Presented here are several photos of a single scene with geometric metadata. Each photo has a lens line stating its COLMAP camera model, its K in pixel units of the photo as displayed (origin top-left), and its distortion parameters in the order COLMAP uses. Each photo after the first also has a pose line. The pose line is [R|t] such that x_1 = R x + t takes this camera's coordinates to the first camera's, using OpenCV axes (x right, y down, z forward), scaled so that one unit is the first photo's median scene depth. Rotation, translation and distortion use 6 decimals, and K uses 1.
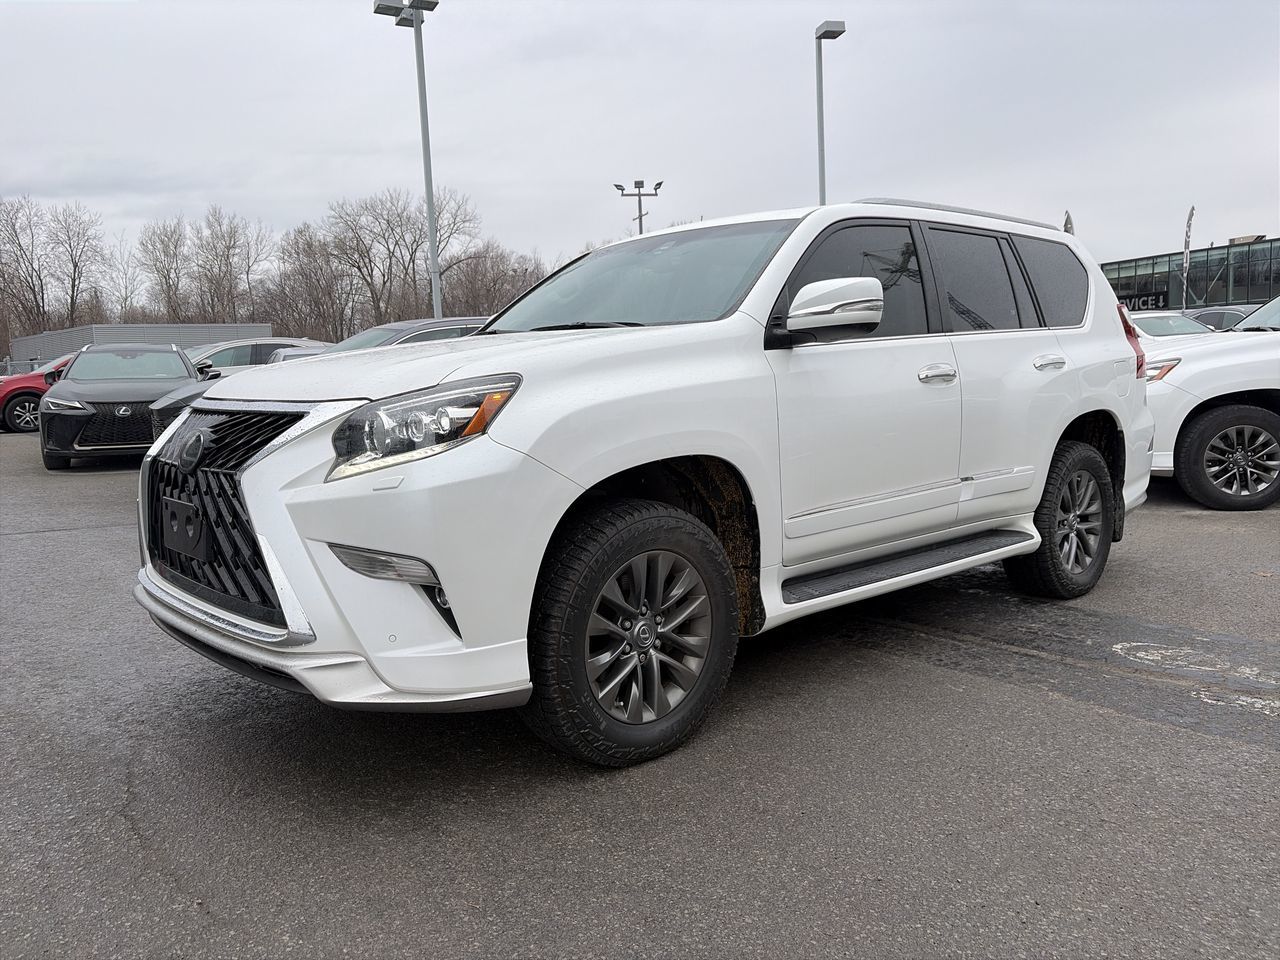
lens RADIAL K [[964.5, 0, 637.1], [0, 964.5, 475.7], [0, 0, 1]] dist [0.045749, -0.041157]
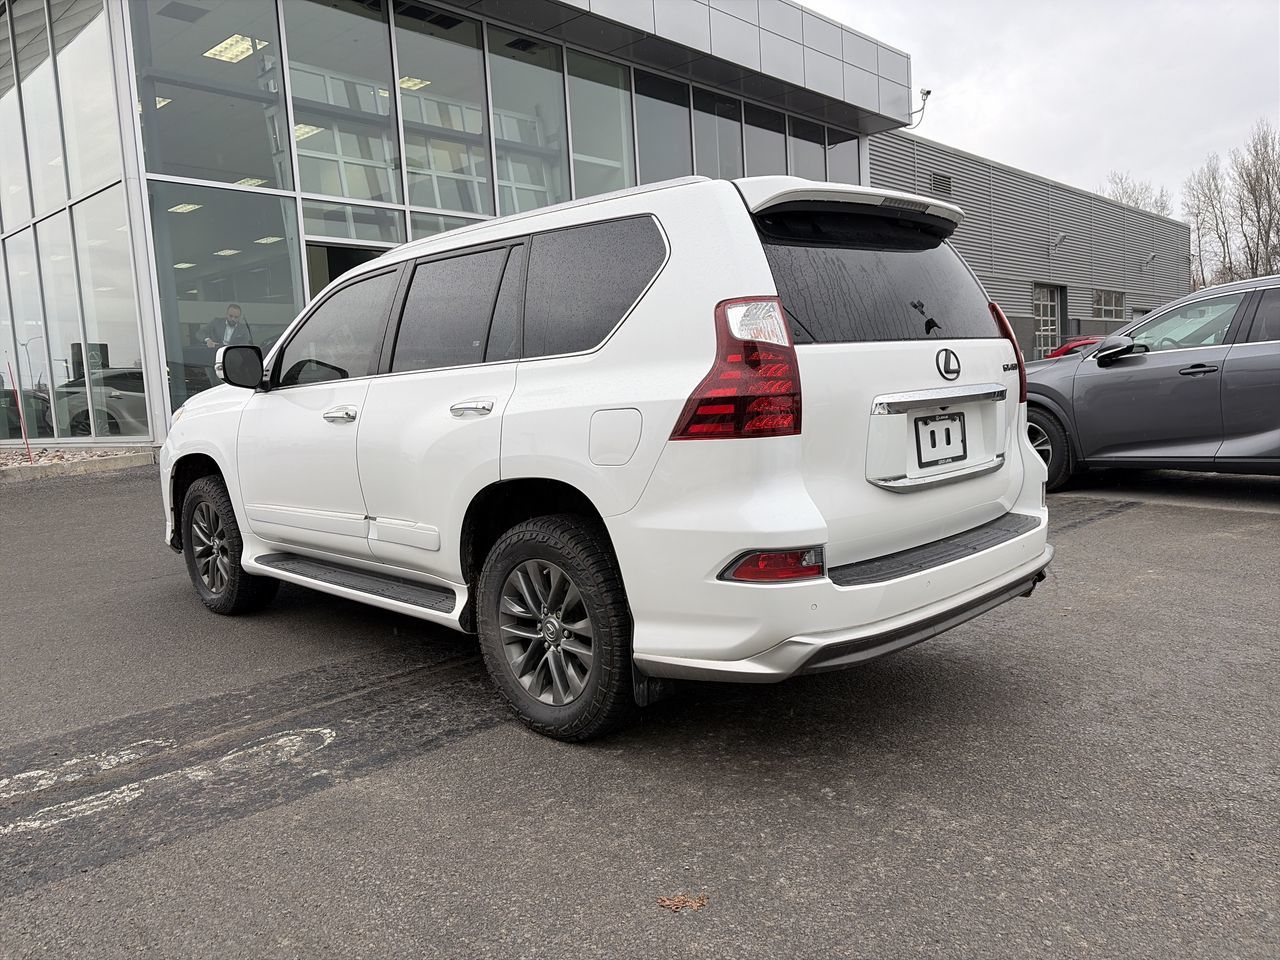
lens RADIAL K [[964.5, 0, 633.0], [0, 964.5, 479.2], [0, 0, 1]] dist [0.045749, -0.041157]
pose [[0.050714, 0.133313, -0.989776, 1.277653], [-0.067555, 0.989239, 0.129779, -0.177436], [0.996426, 0.060283, 0.059174, 1.139151]]
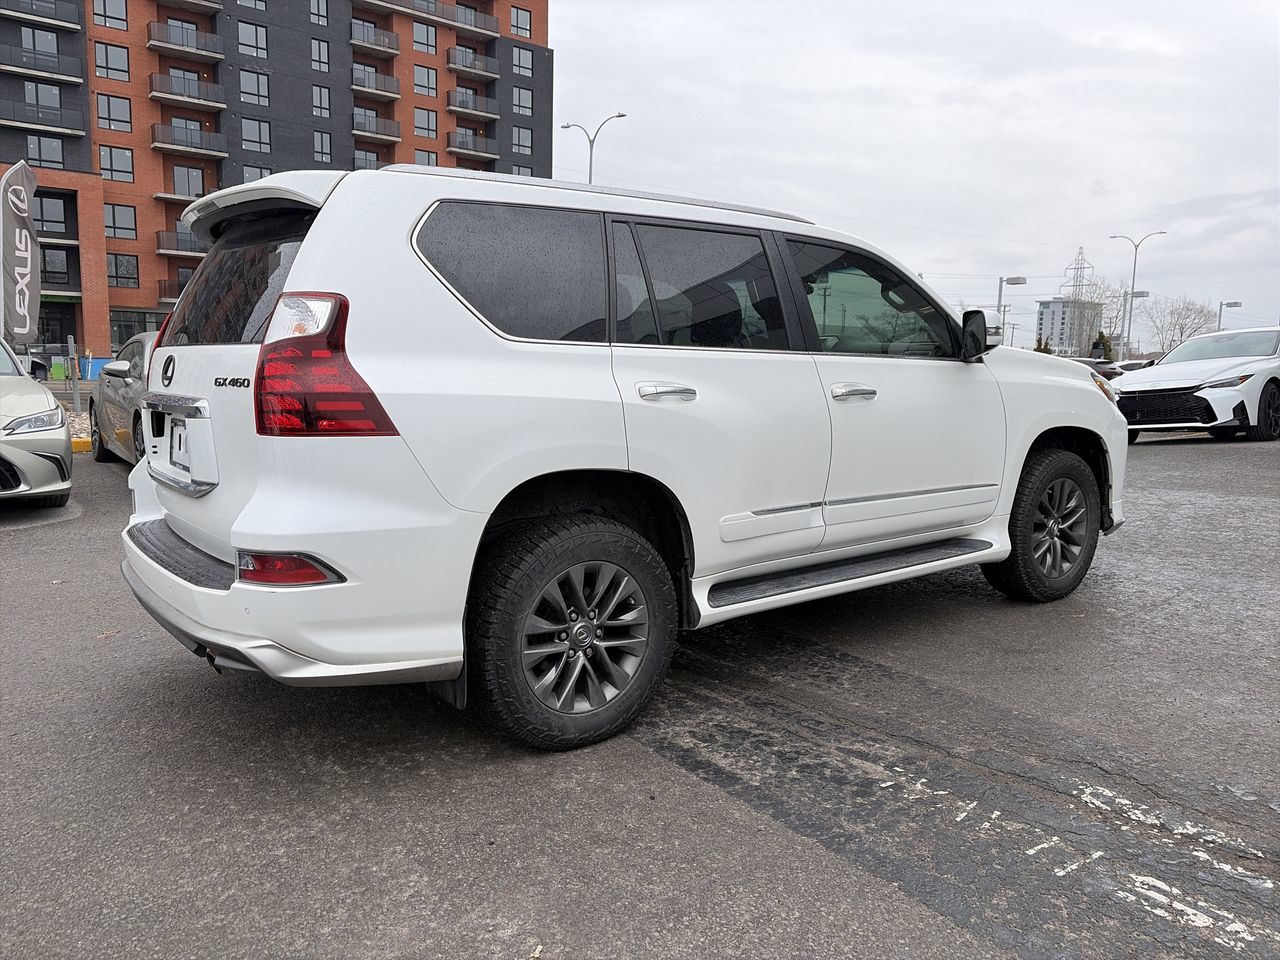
lens RADIAL K [[964.5, 0, 636.5], [0, 964.5, 482.1], [0, 0, 1]] dist [0.045749, -0.041157]
pose [[-0.995233, 0.012319, 0.096744, 0.105695], [0.035282, 0.970277, 0.239410, -0.268260], [-0.090919, 0.241682, -0.966087, 2.136904]]
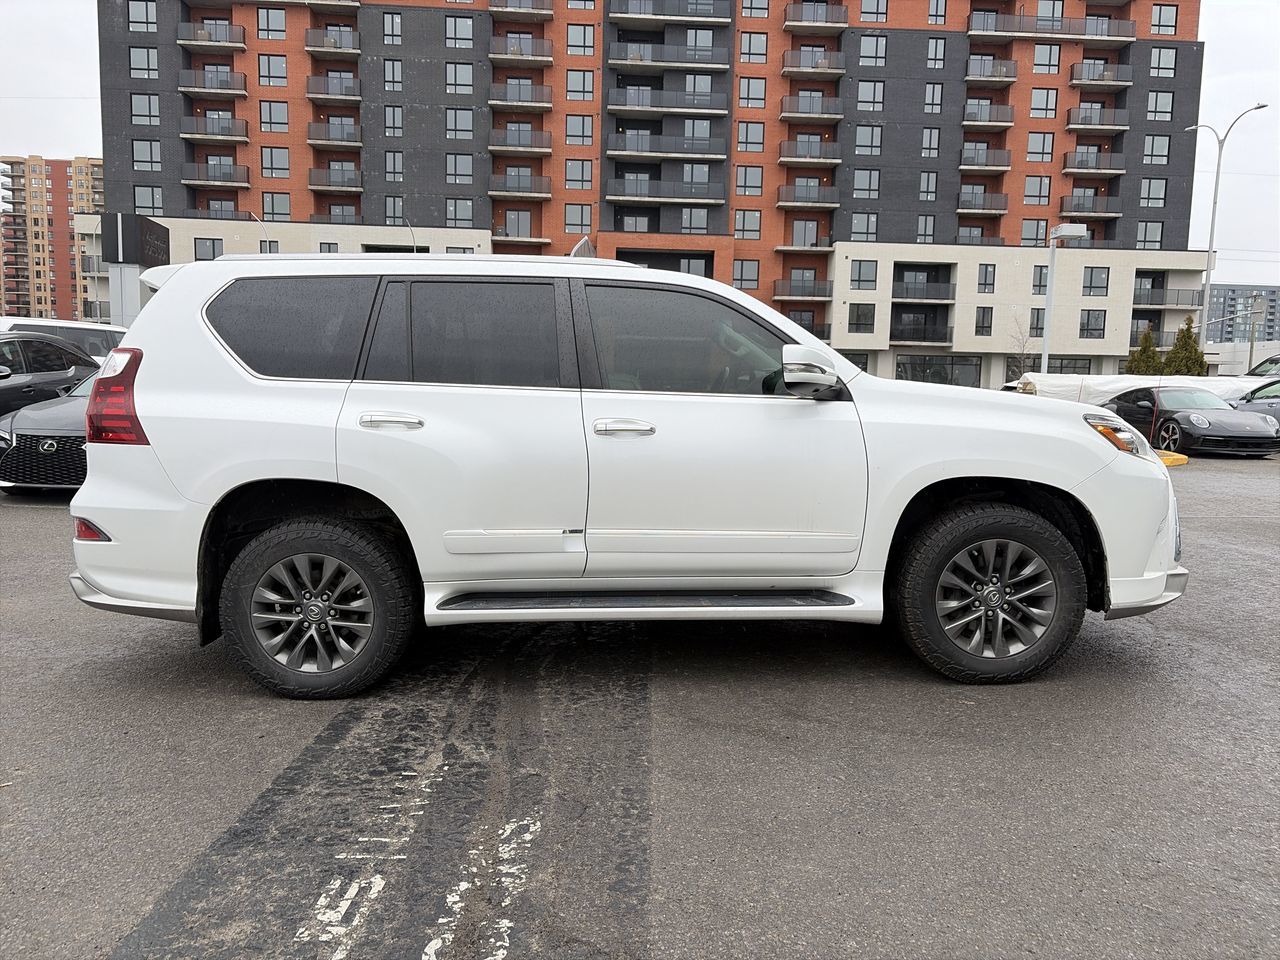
lens RADIAL K [[964.5, 0, 642.2], [0, 964.5, 483.8], [0, 0, 1]] dist [0.045749, -0.041157]
pose [[-0.748014, -0.041937, 0.662356, -0.652538], [0.092534, 0.981664, 0.166654, -0.225721], [-0.657200, 0.185950, -0.730418, 1.902301]]
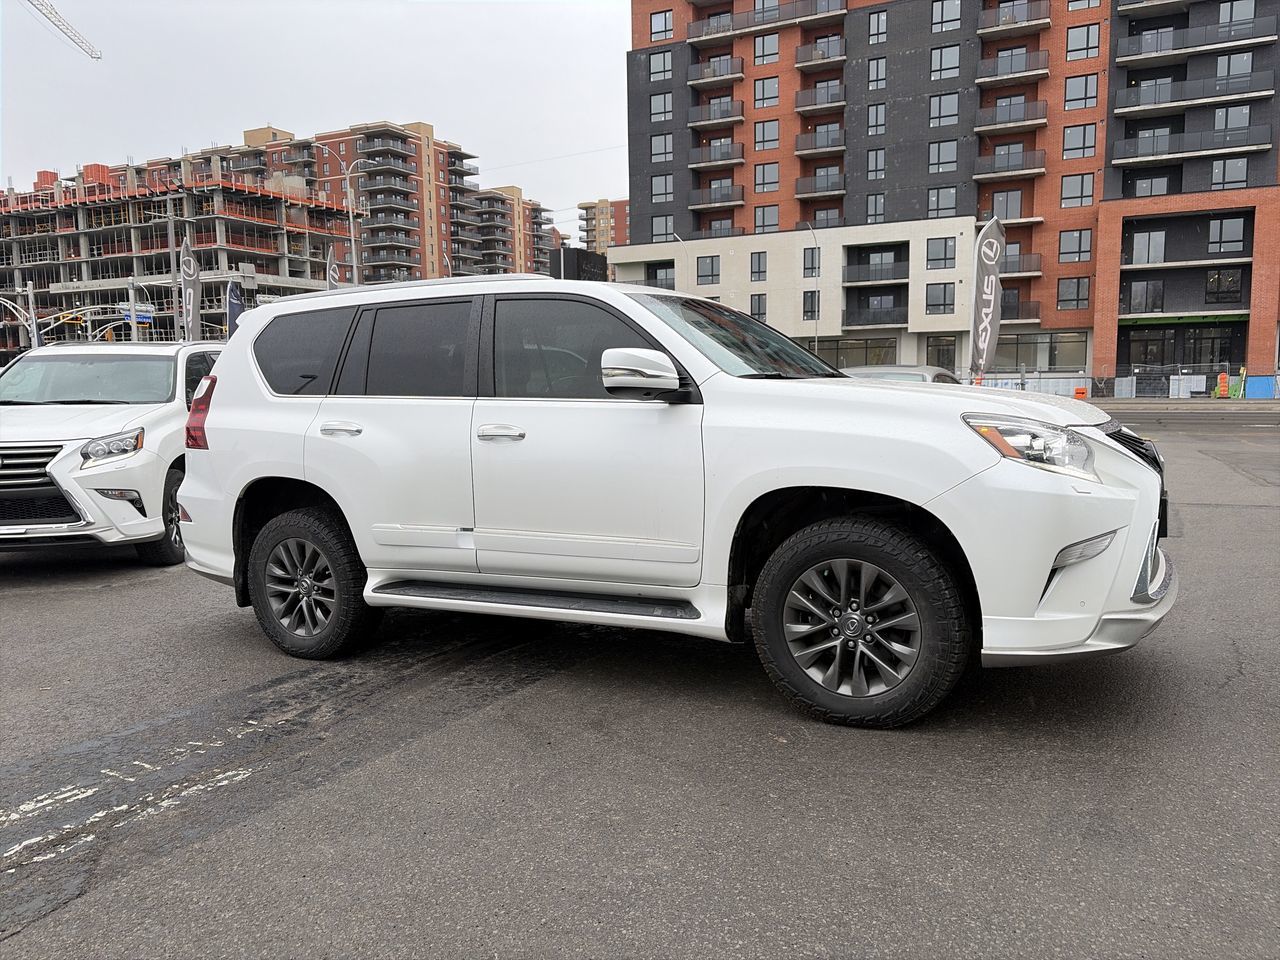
lens RADIAL K [[964.5, 0, 637.0], [0, 964.5, 478.1], [0, 0, 1]] dist [0.045749, -0.041157]
pose [[-0.312362, -0.049704, 0.948662, -1.008656], [0.146915, 0.984088, 0.099934, -0.157674], [-0.938534, 0.170588, -0.300089, 1.389278]]
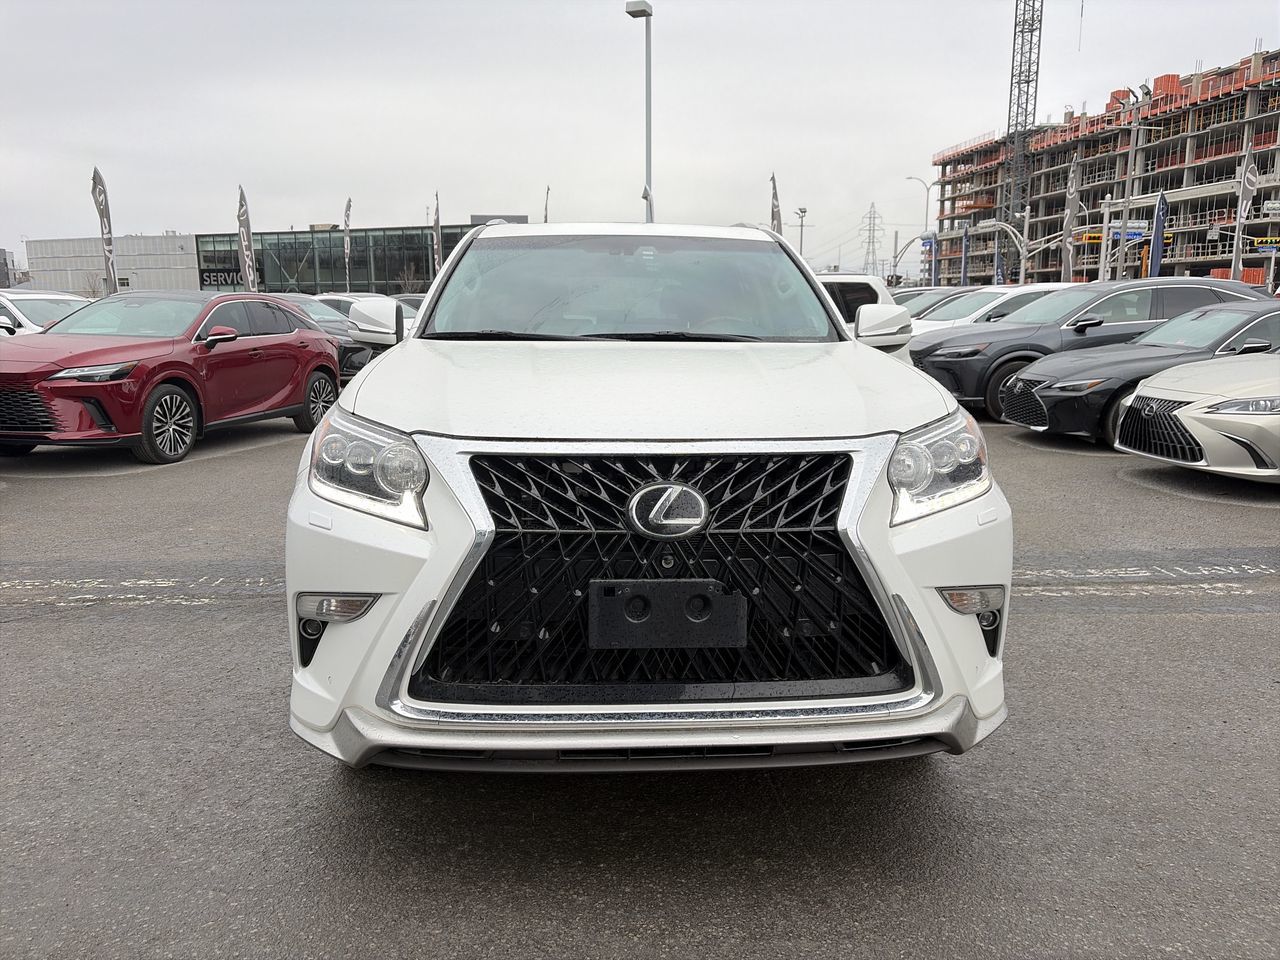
lens RADIAL K [[964.5, 0, 639.1], [0, 964.5, 479.1], [0, 0, 1]] dist [0.045749, -0.041157]
pose [[0.630717, -0.095599, 0.770102, -0.695567], [0.069438, 0.995355, 0.066690, -0.068360], [-0.772900, 0.011412, 0.634425, 0.359982]]
